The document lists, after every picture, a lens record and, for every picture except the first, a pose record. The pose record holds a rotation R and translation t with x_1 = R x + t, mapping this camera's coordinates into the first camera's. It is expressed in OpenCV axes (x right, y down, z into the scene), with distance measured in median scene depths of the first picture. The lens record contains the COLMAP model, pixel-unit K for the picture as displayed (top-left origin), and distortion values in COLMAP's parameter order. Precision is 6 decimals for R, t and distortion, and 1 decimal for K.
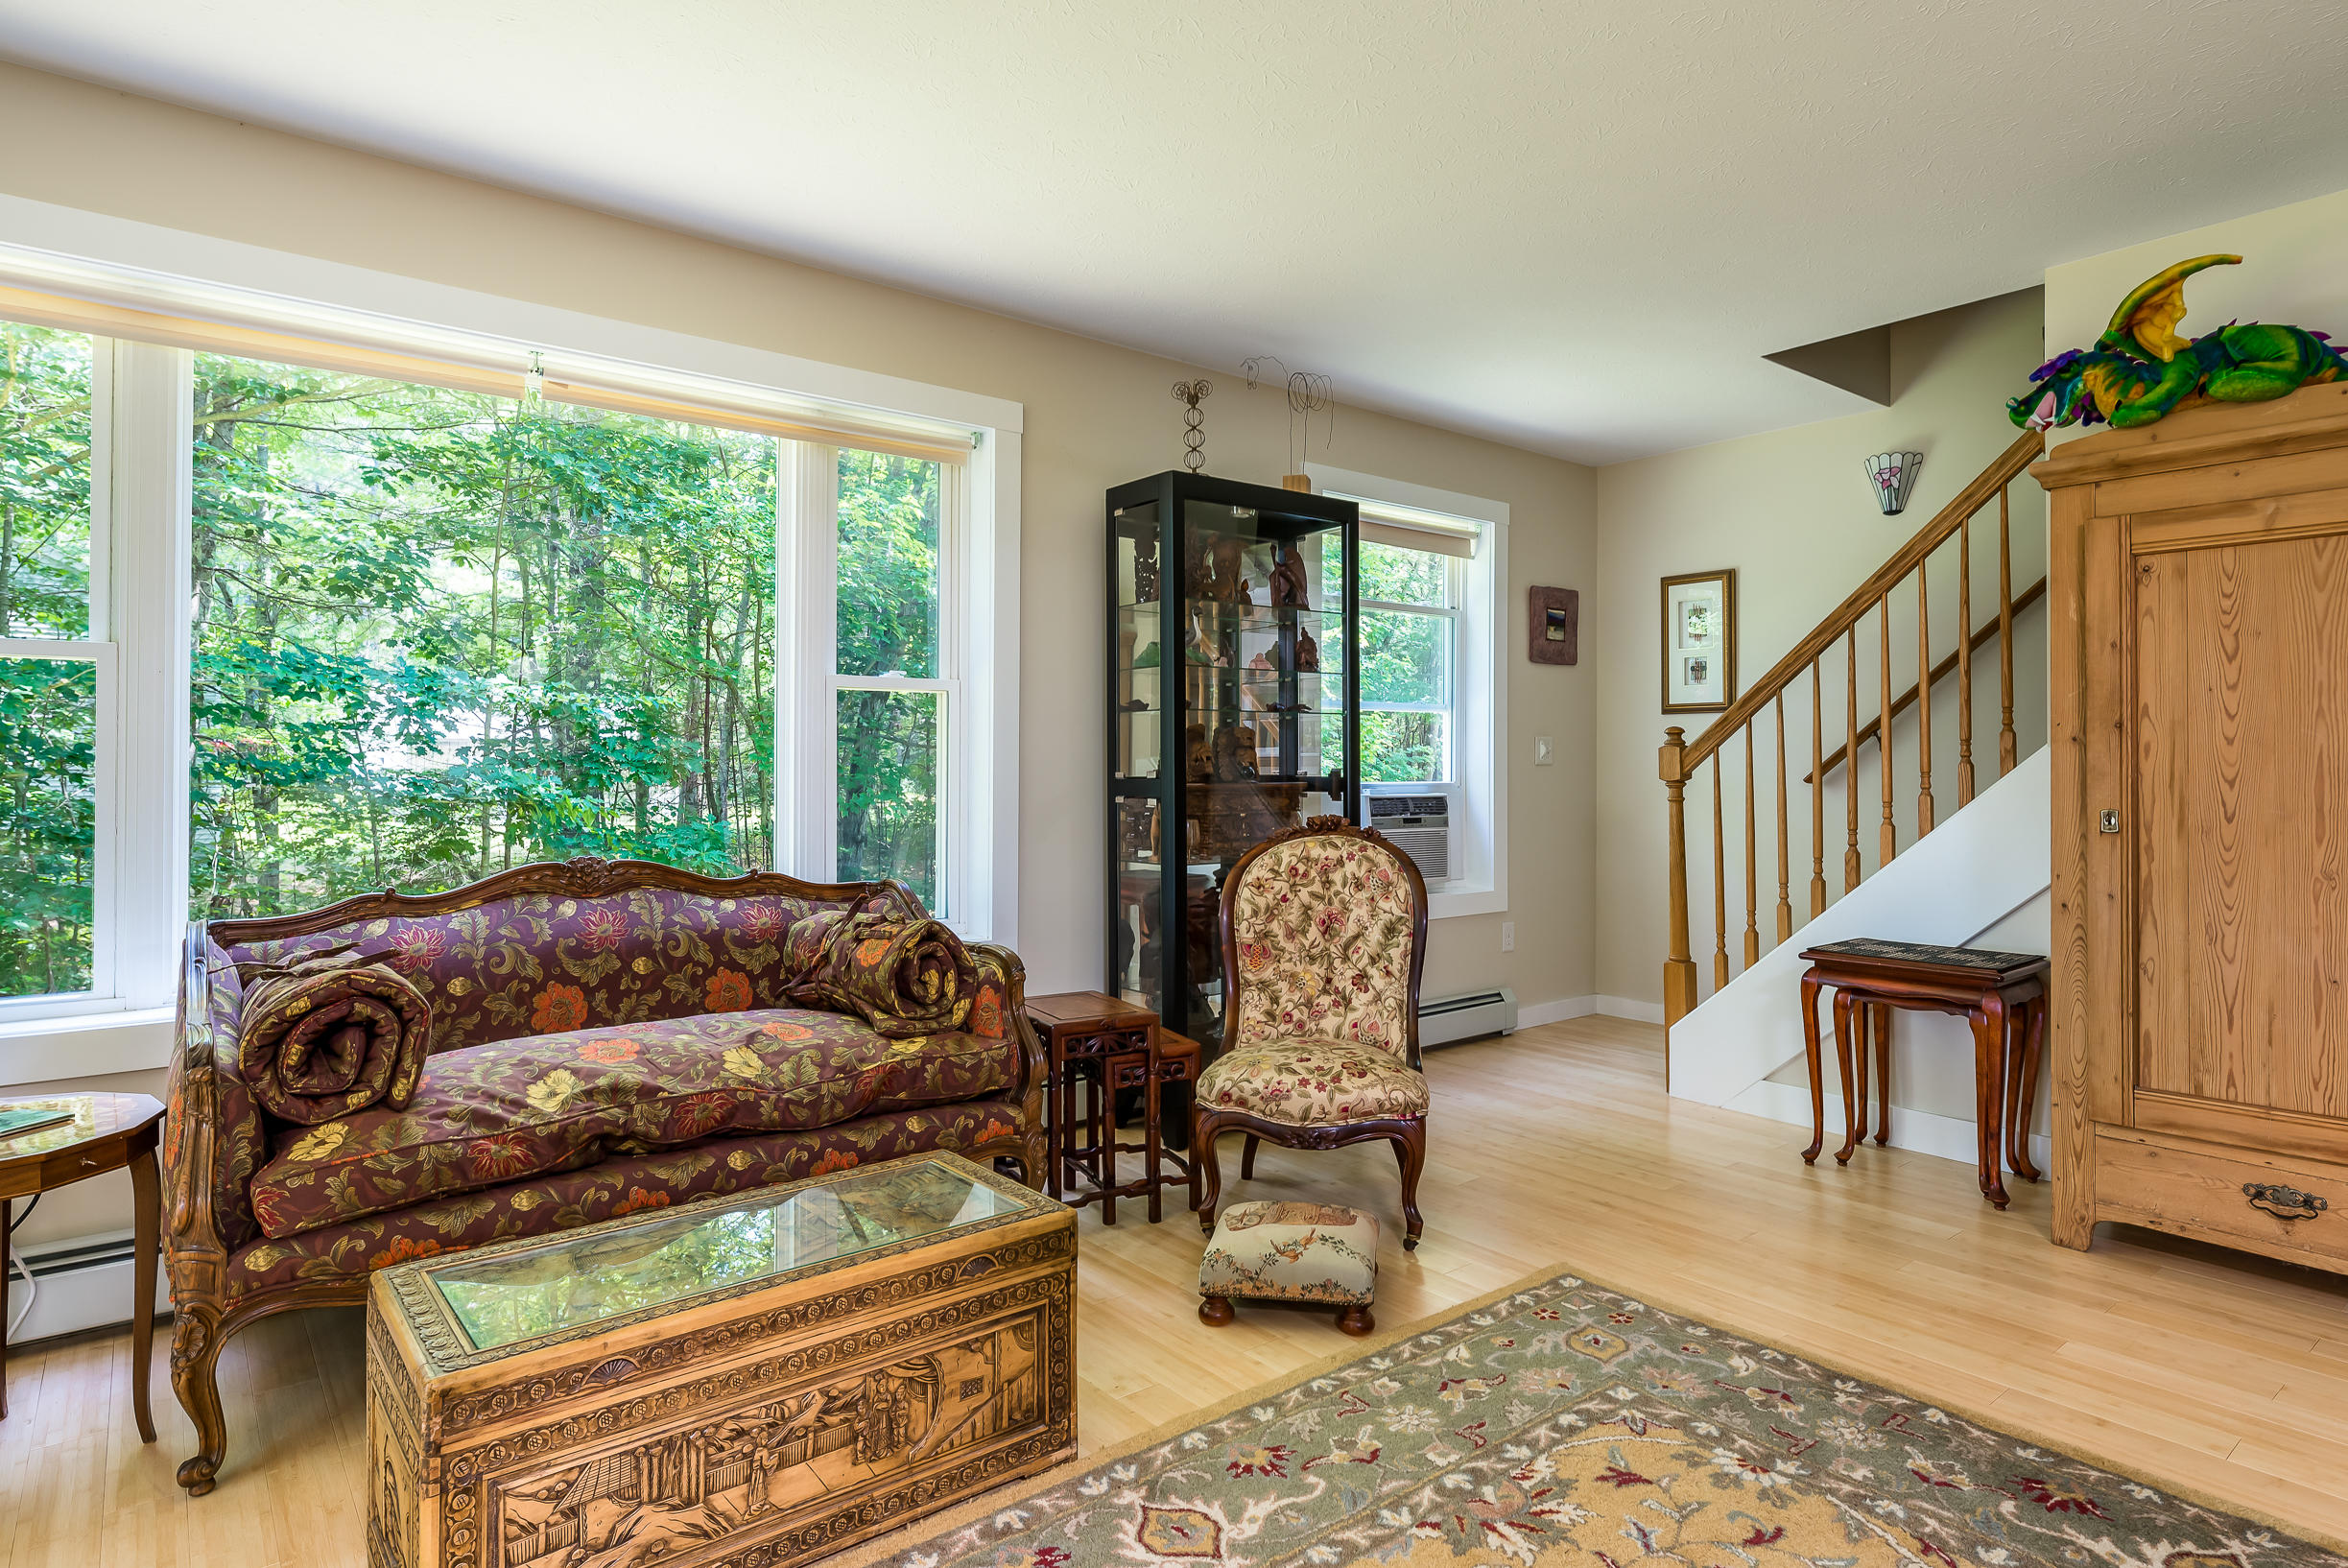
lens RADIAL K [[1288.0, 0, 1176.5], [0, 1288.0, 760.5], [0, 0, 1]] dist [0.001373, -0.001182]
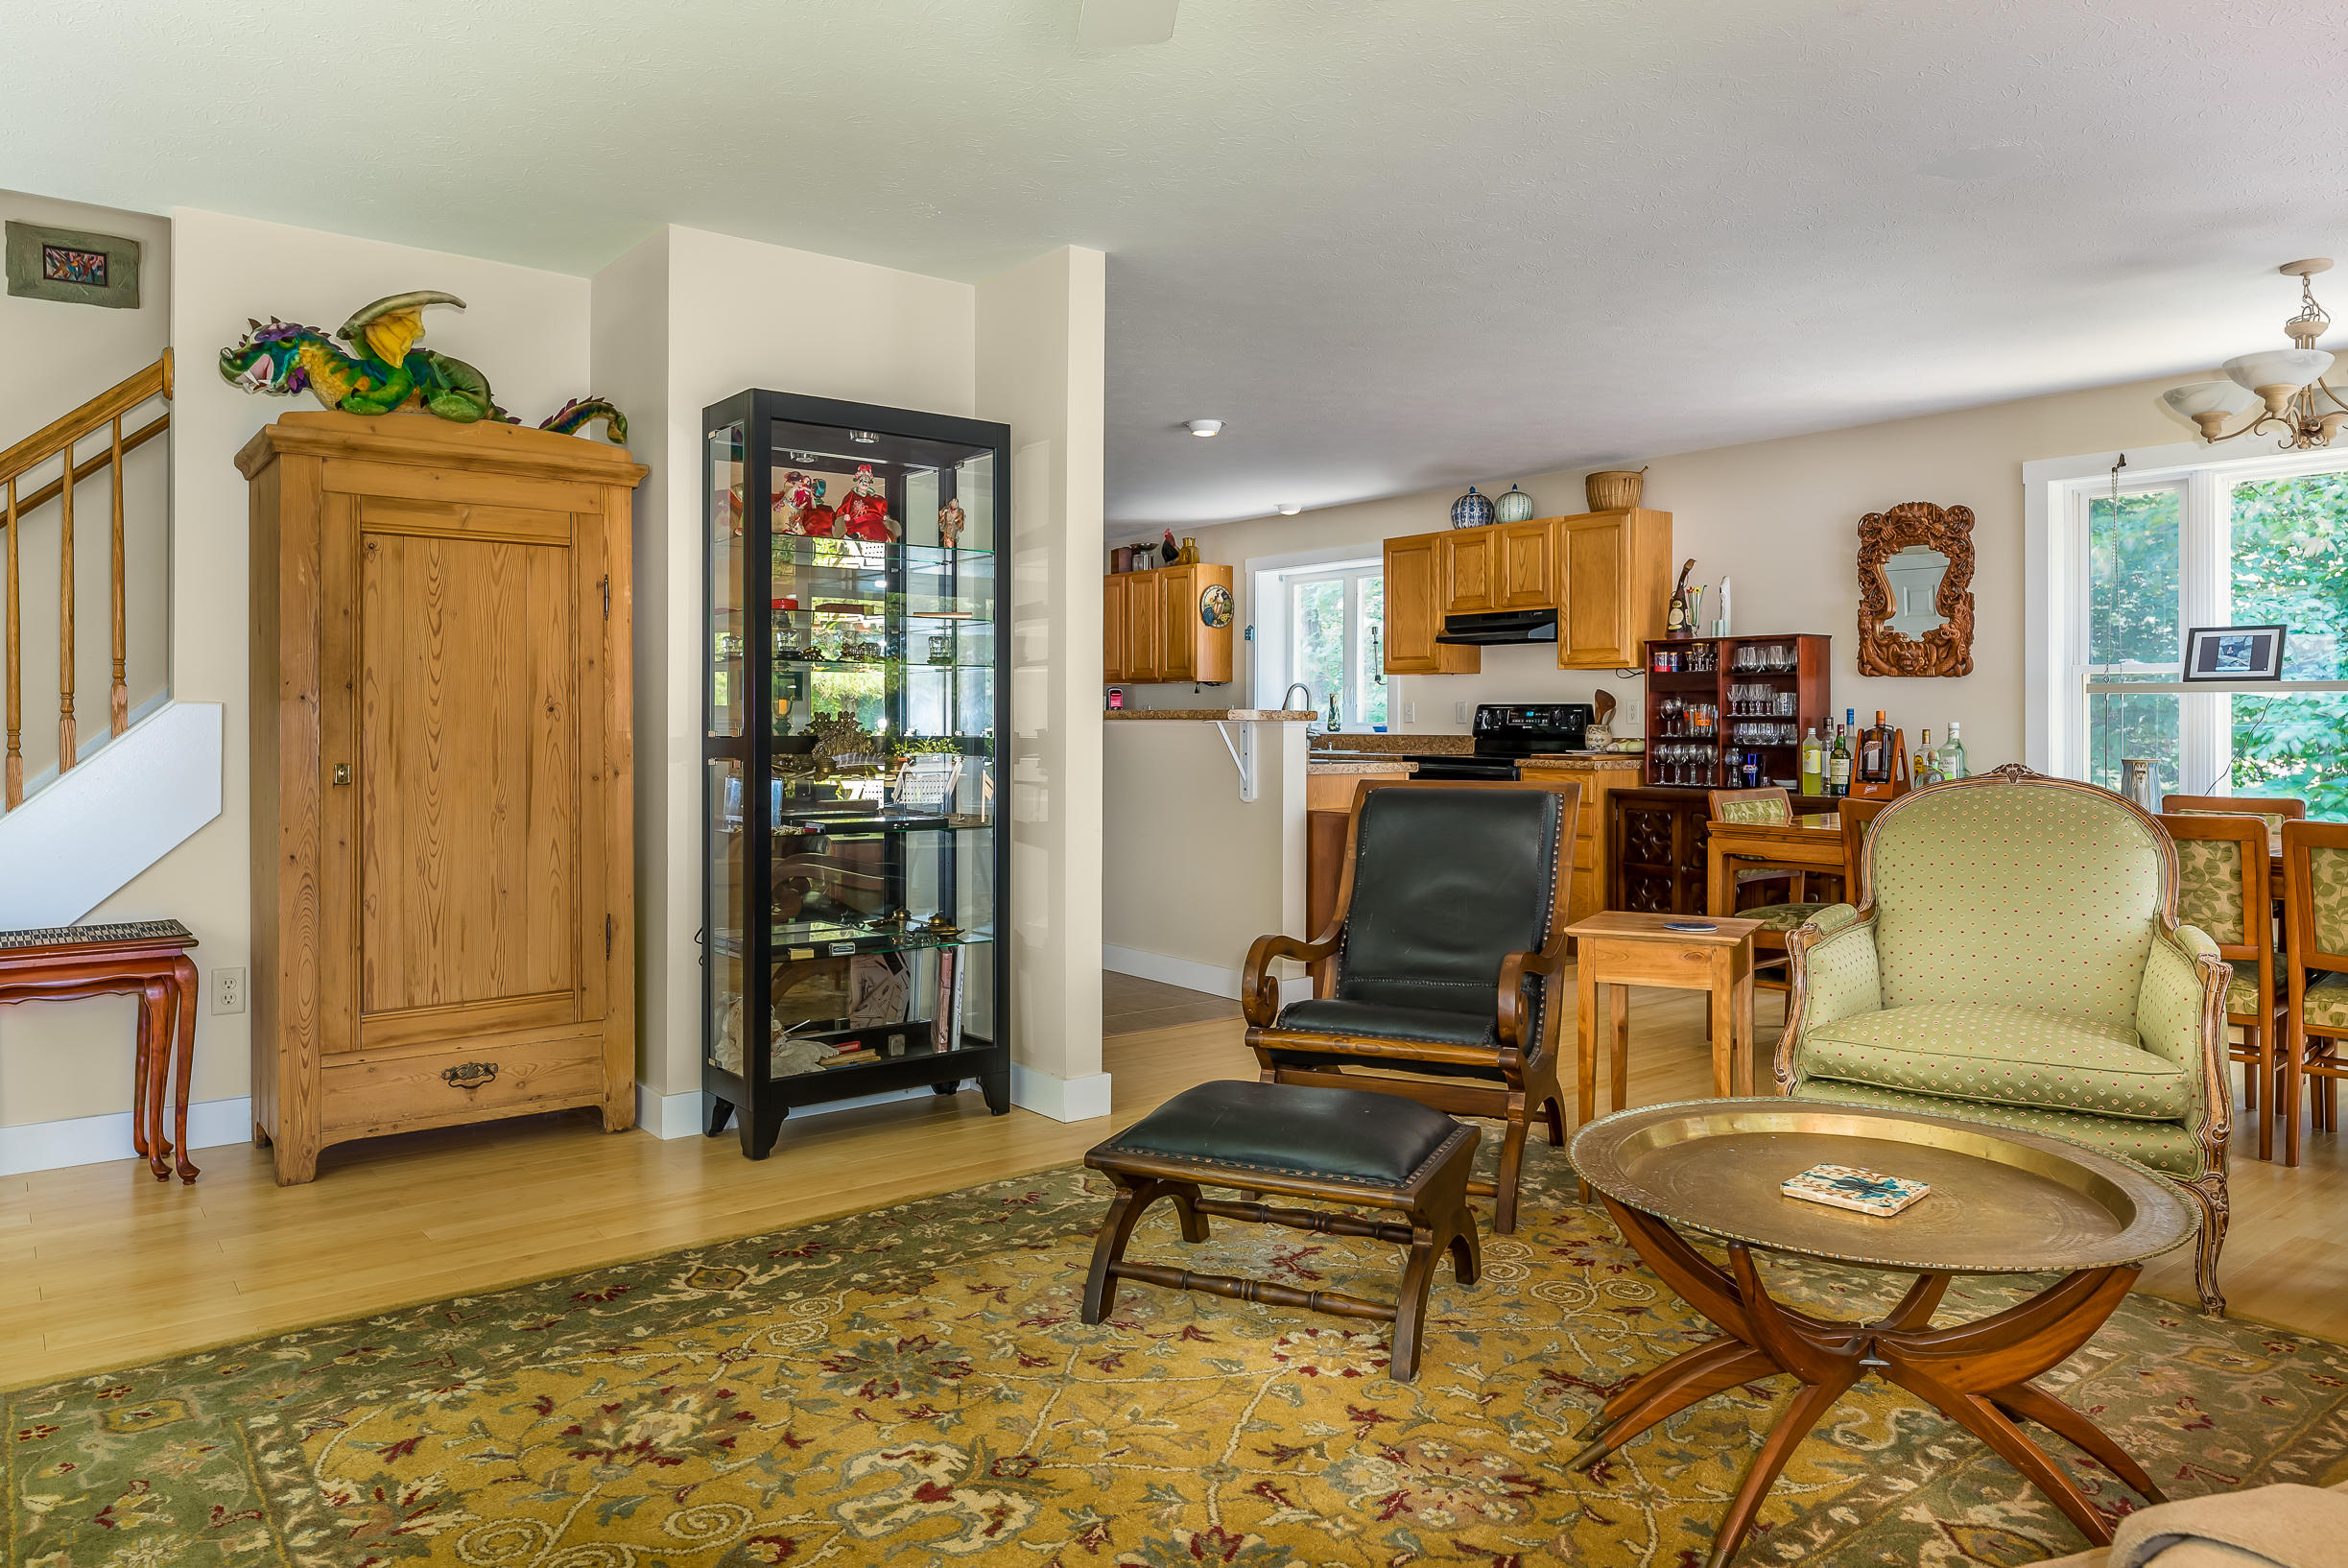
lens RADIAL K [[1539.4, 0, 1219.3], [0, 1539.4, 730.0], [0, 0, 1]] dist [0.004867, -0.003328]
pose [[-0.003385, -0.004173, 0.999986, -0.635546], [-0.006373, 0.999971, 0.004151, 0.000070], [-0.999974, -0.006359, -0.003411, 0.294356]]
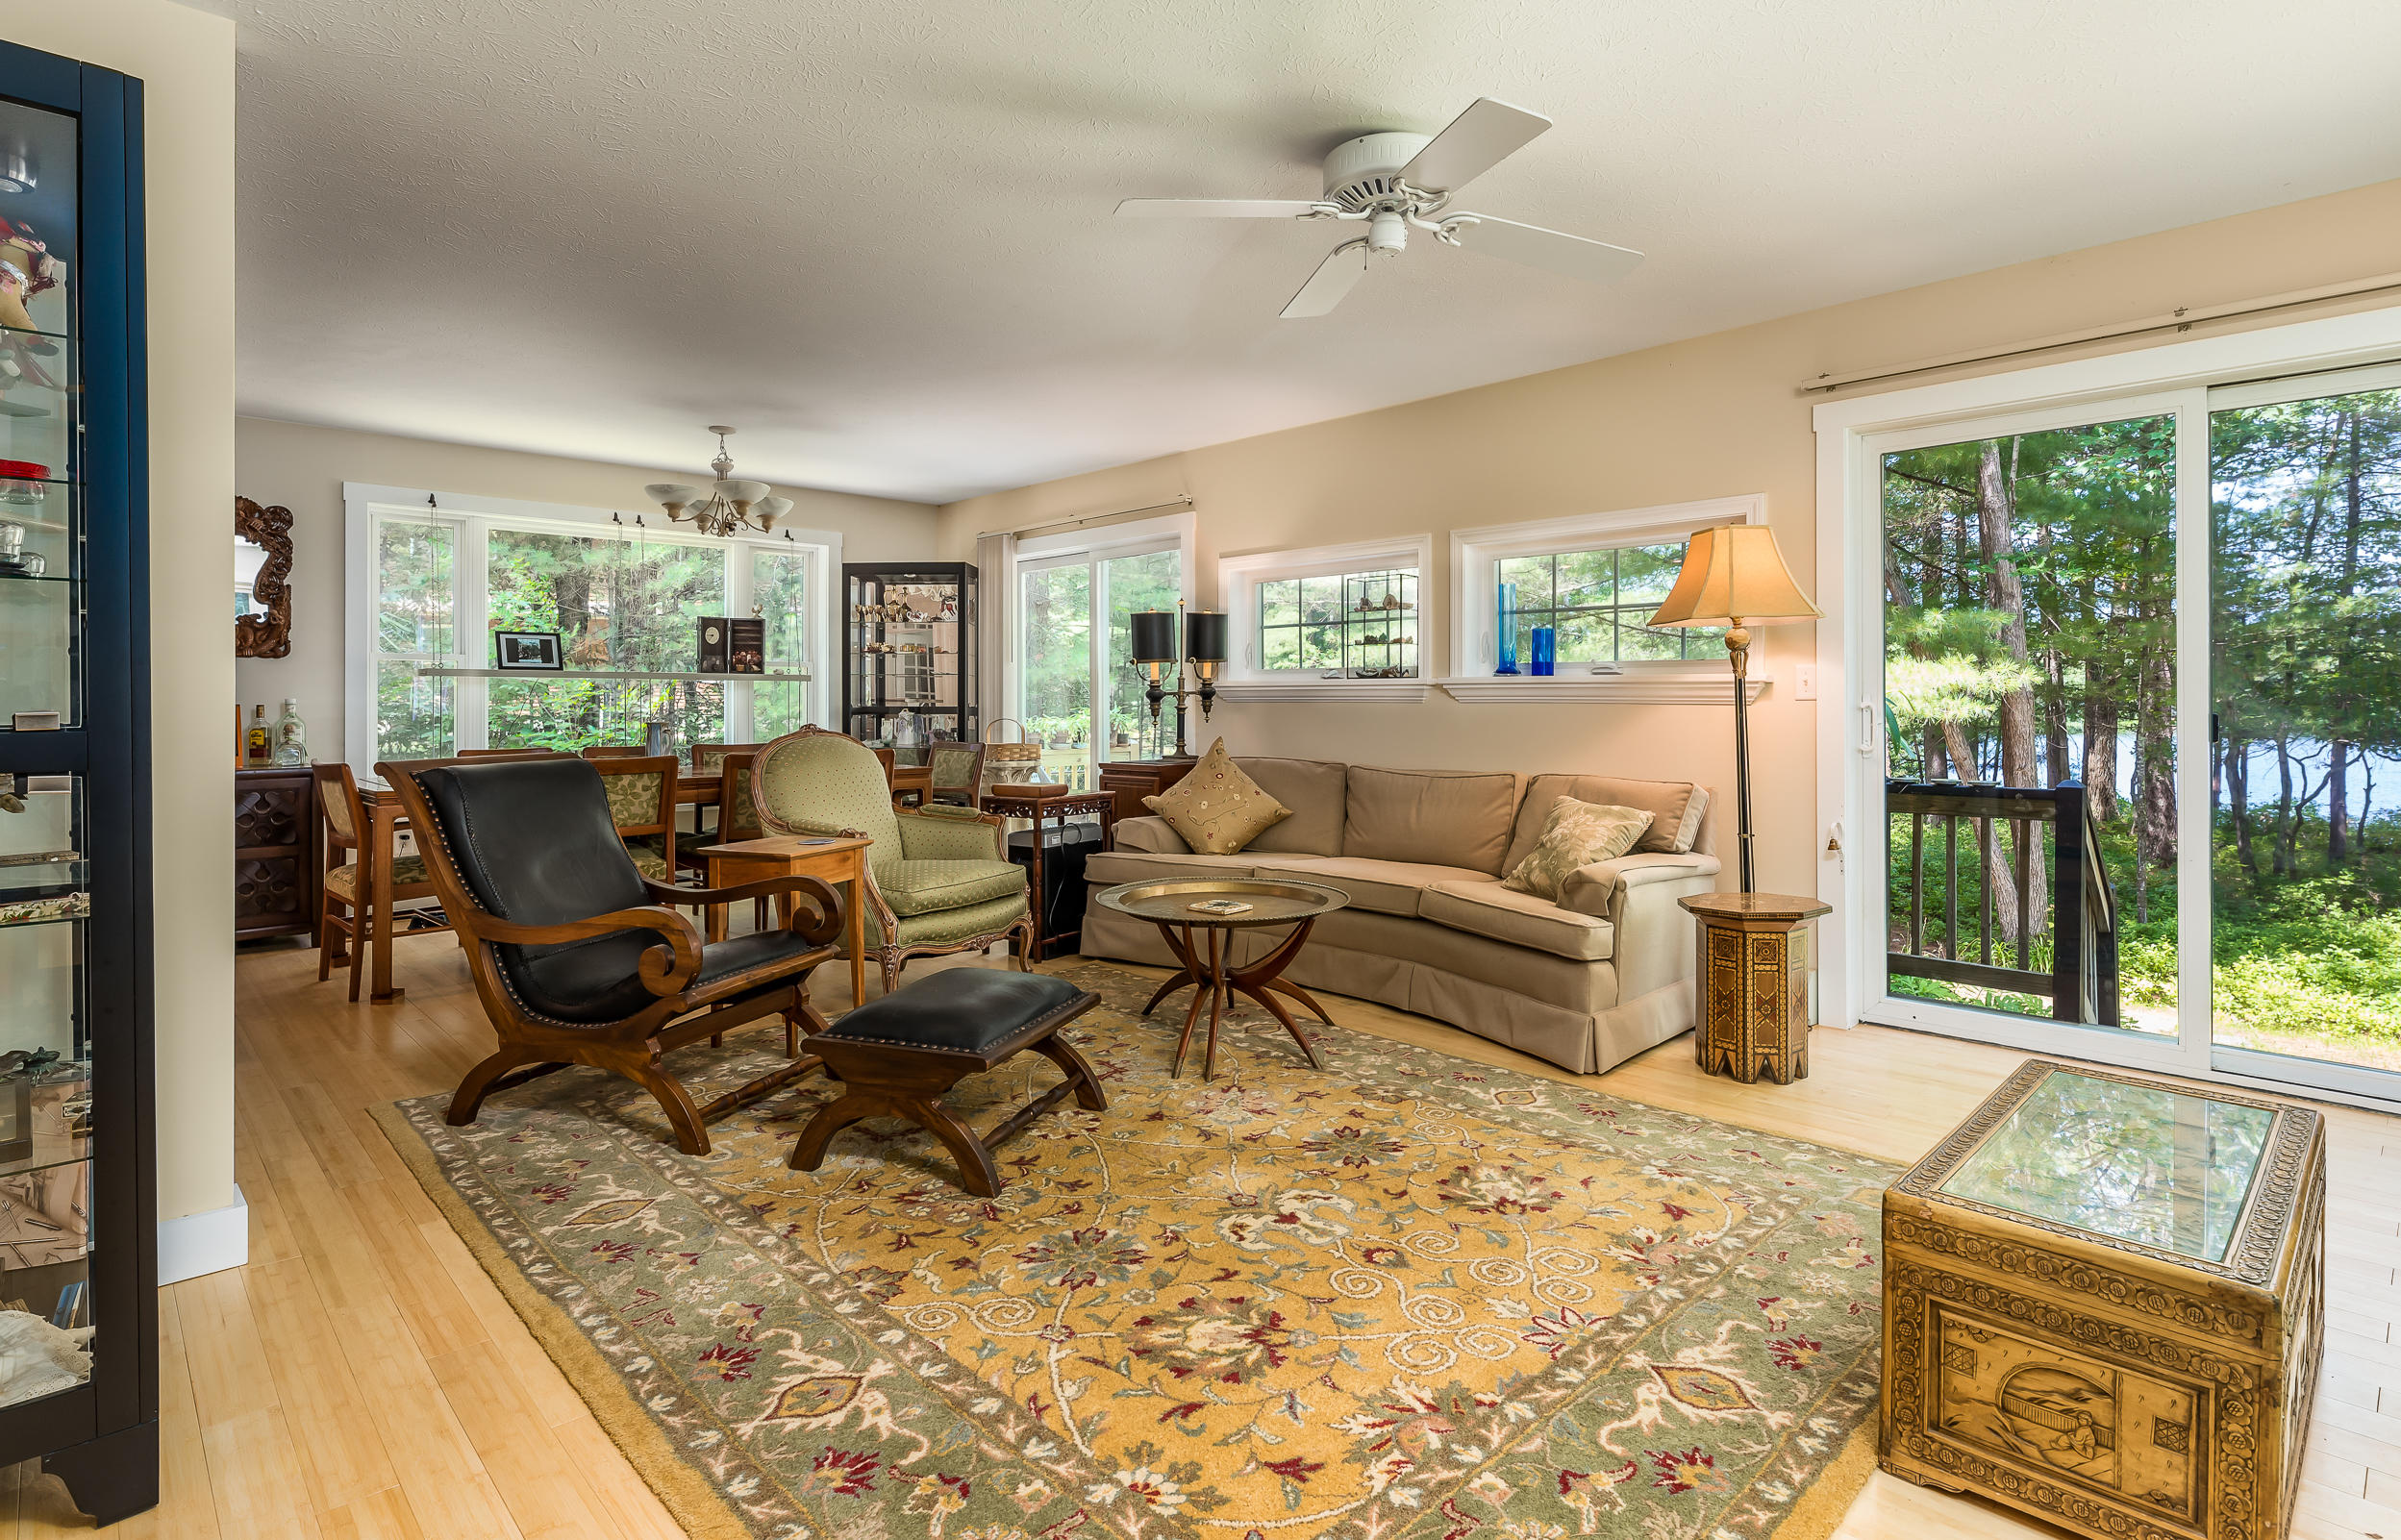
lens RADIAL K [[1181.8, 0, 1211.0], [0, 1181.8, 701.2], [0, 0, 1]] dist [0.003614, 0.000081]
pose [[-0.996019, -0.000748, -0.089137, 0.369502], [-0.000294, 0.999987, -0.005109, 0.007387], [0.089140, -0.005062, -0.996006, 1.414785]]
